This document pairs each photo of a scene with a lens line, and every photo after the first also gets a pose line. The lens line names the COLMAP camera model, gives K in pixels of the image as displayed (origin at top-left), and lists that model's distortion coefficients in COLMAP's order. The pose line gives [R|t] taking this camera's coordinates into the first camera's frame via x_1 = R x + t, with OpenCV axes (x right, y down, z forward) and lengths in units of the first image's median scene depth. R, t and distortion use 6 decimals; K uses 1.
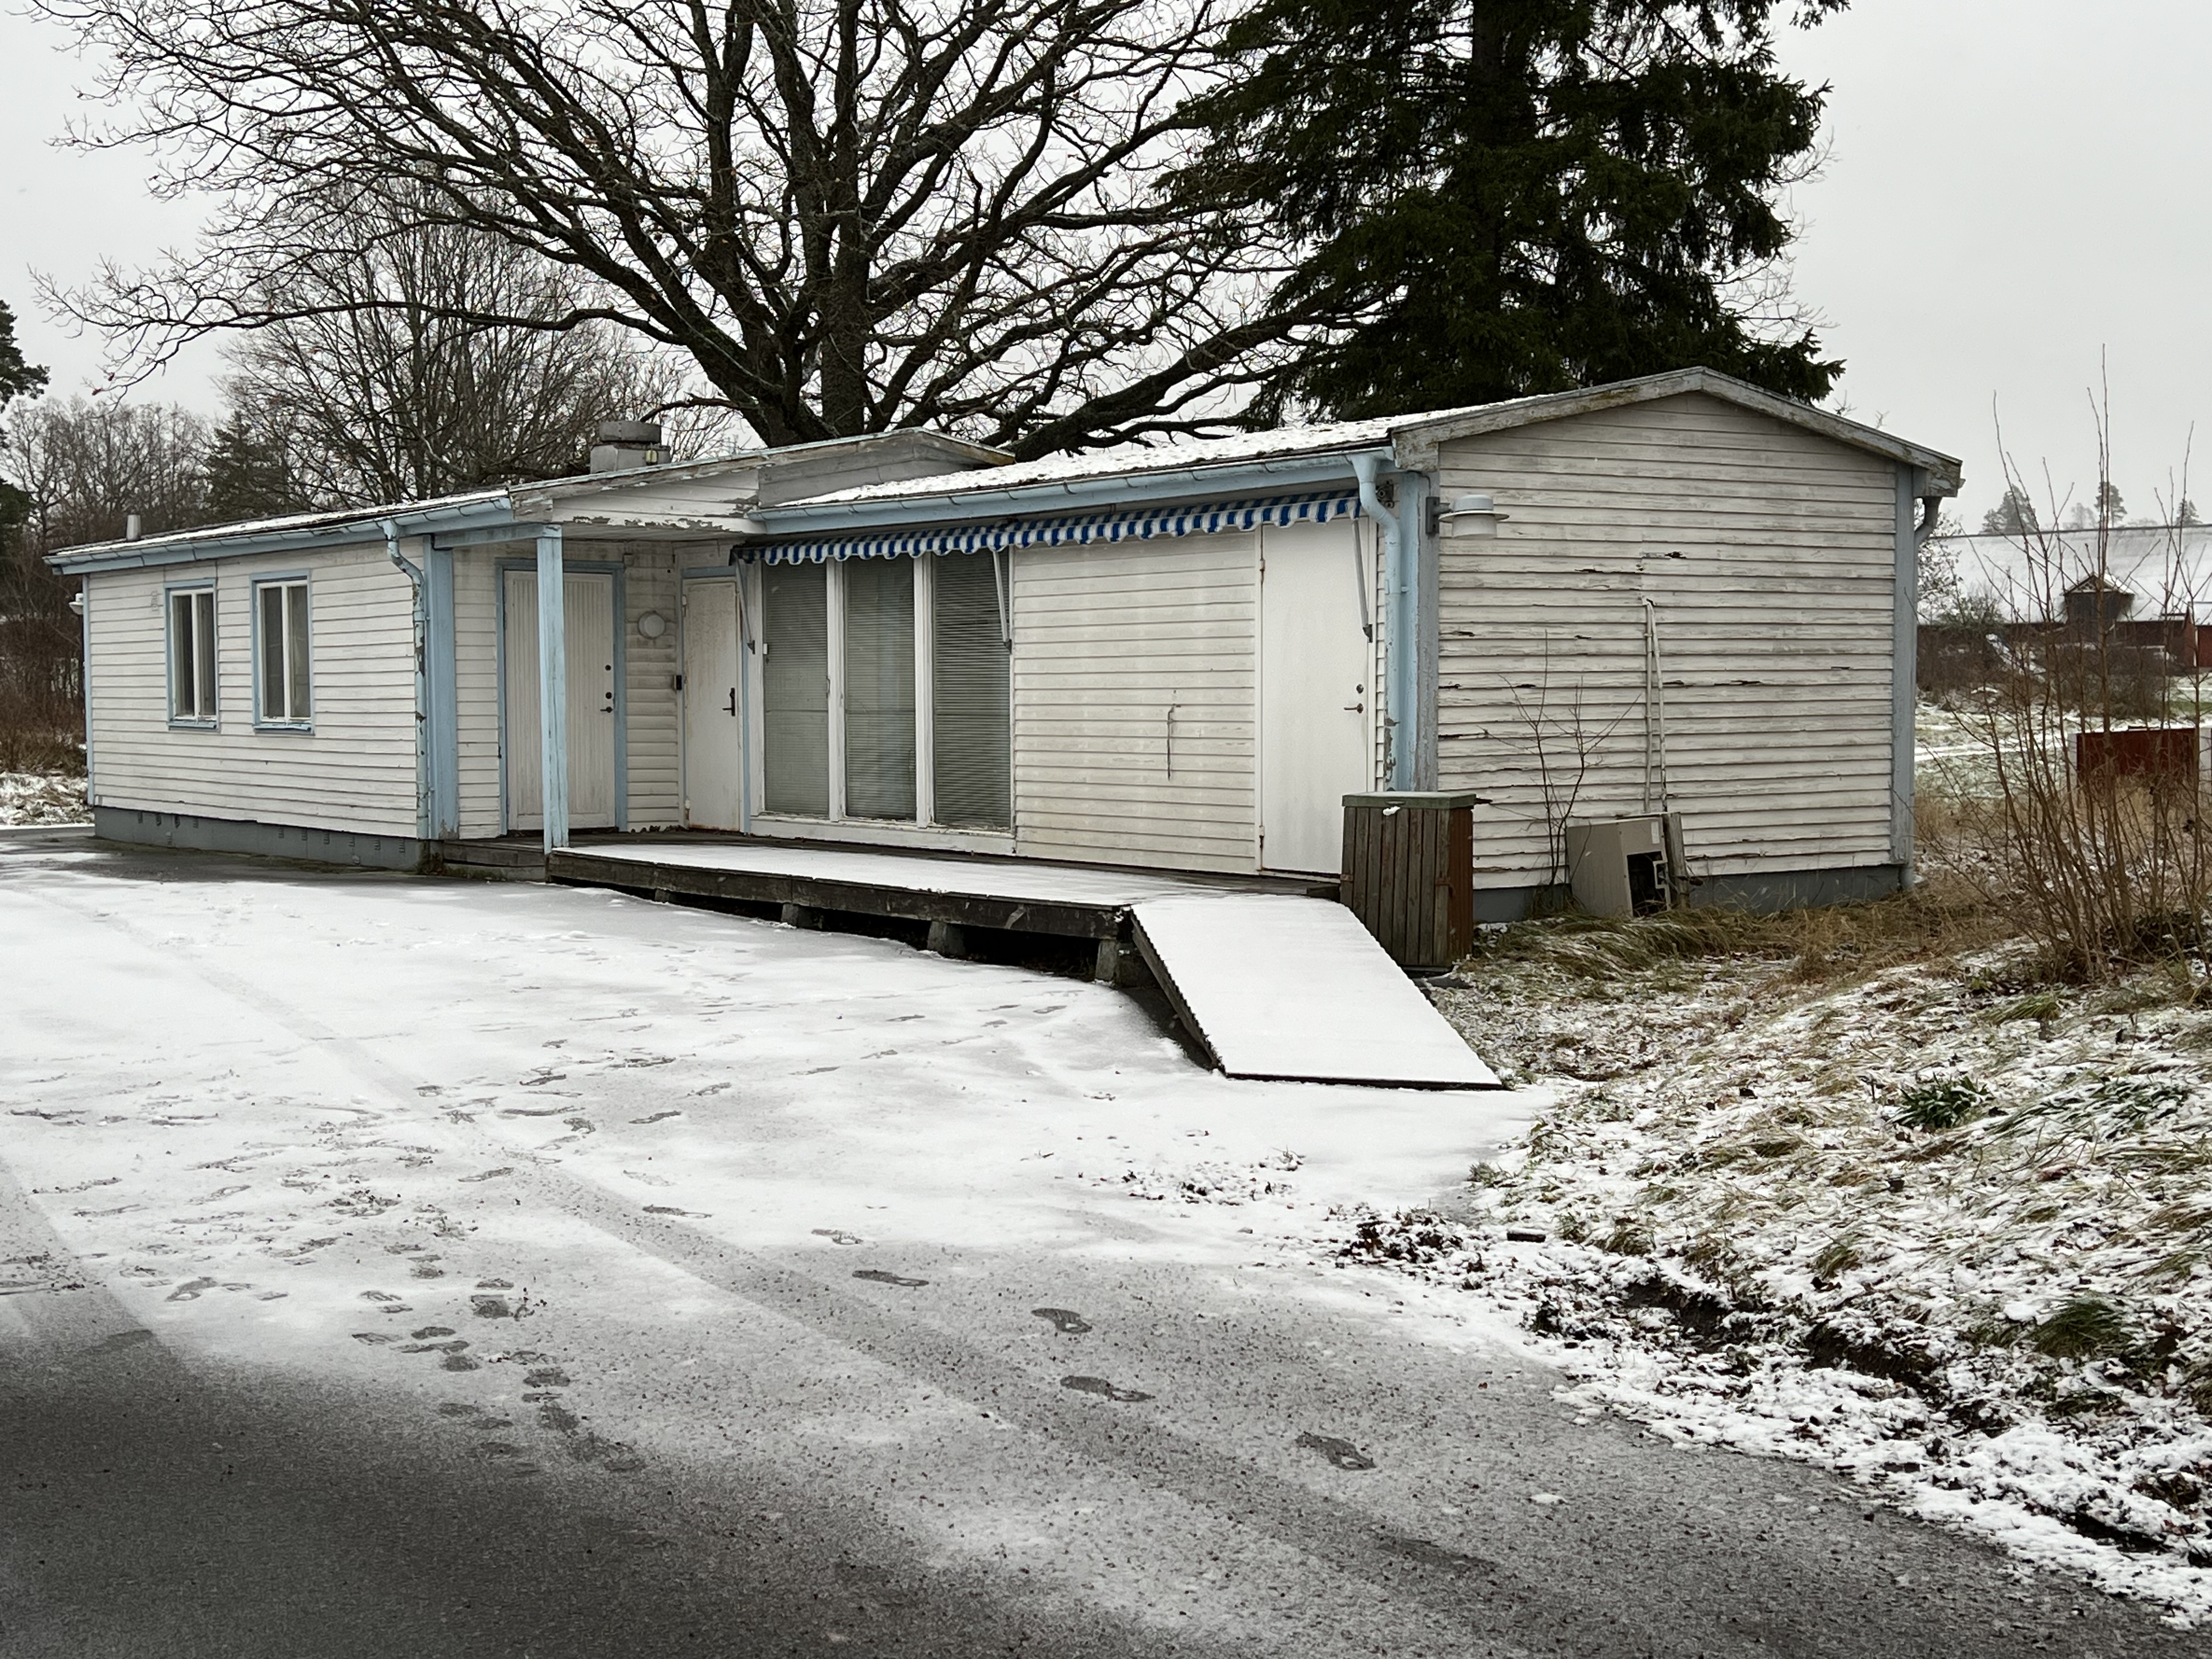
lens RADIAL K [[2854.4, 0, 1106.0], [0, 2854.4, 829.5], [0, 0, 1]] dist [0.333329, 0.012753]
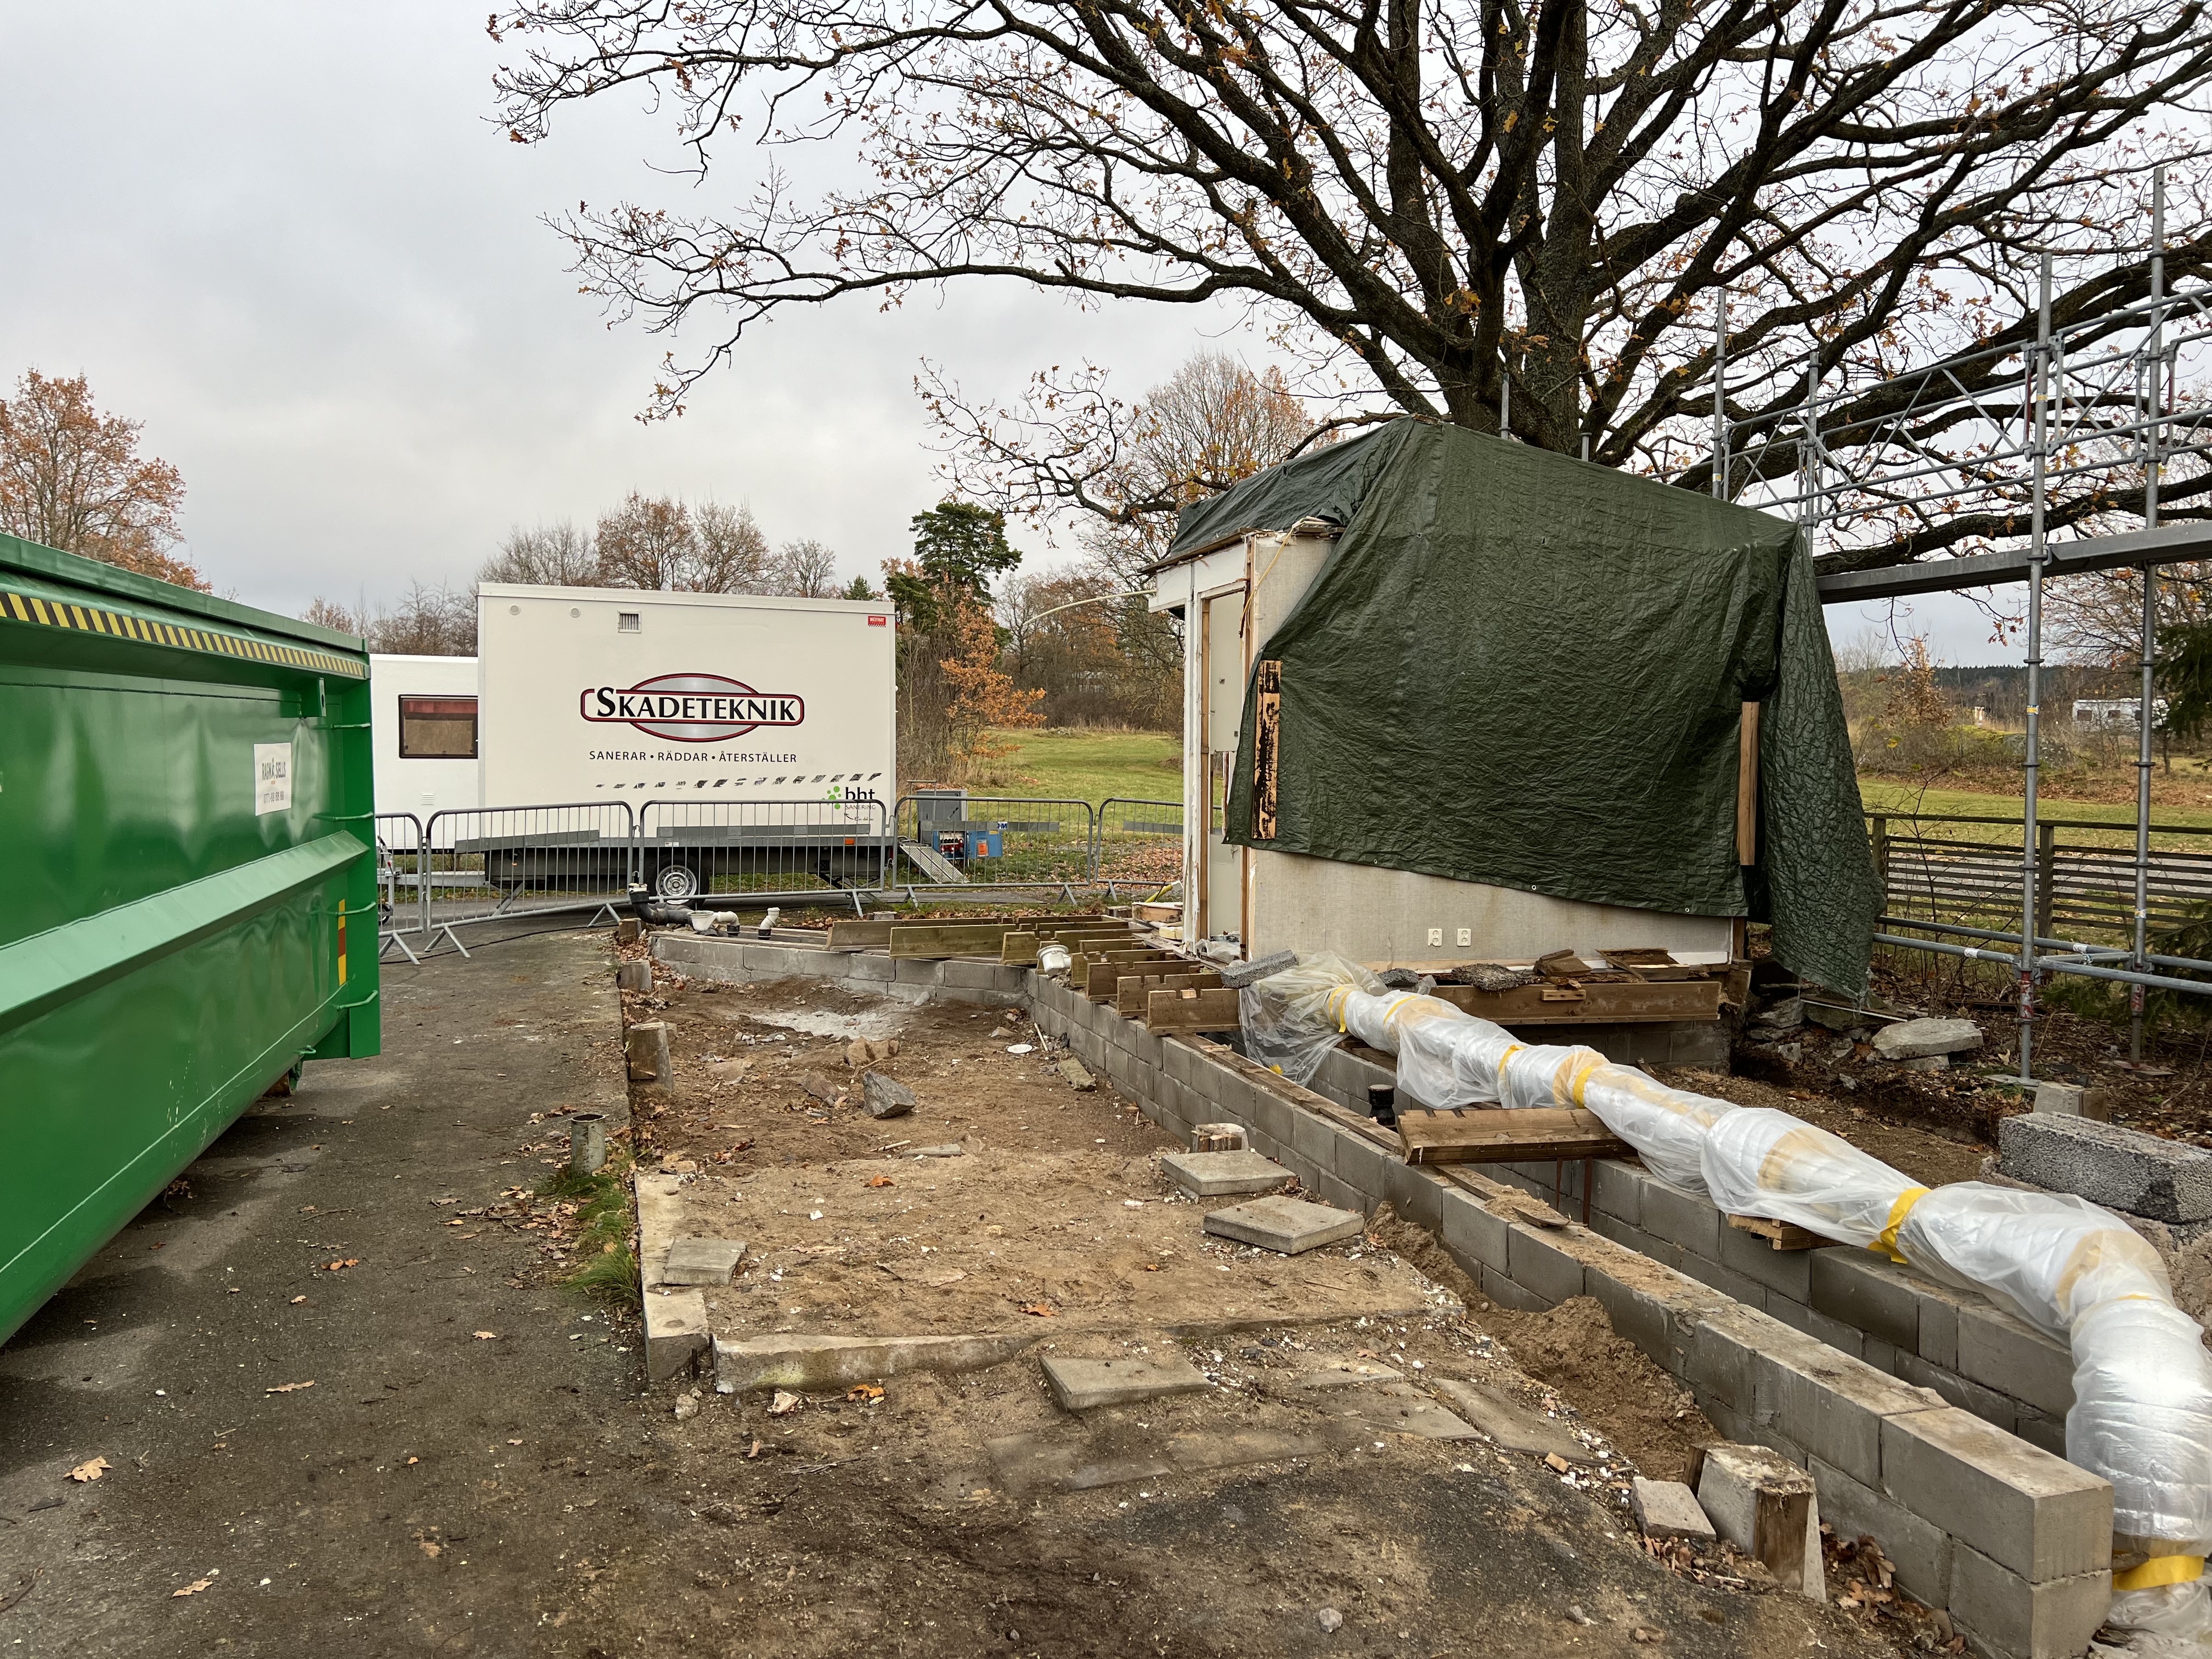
lens RADIAL K [[1673.4, 0, 1106.0], [0, 1673.4, 829.5], [0, 0, 1]] dist [0.094560, -0.146712]
pose [[0.949635, 0.024148, -0.312426, -0.058418], [-0.023387, 0.999707, 0.006182, -0.029552], [0.312484, 0.001436, 0.949922, 0.513713]]
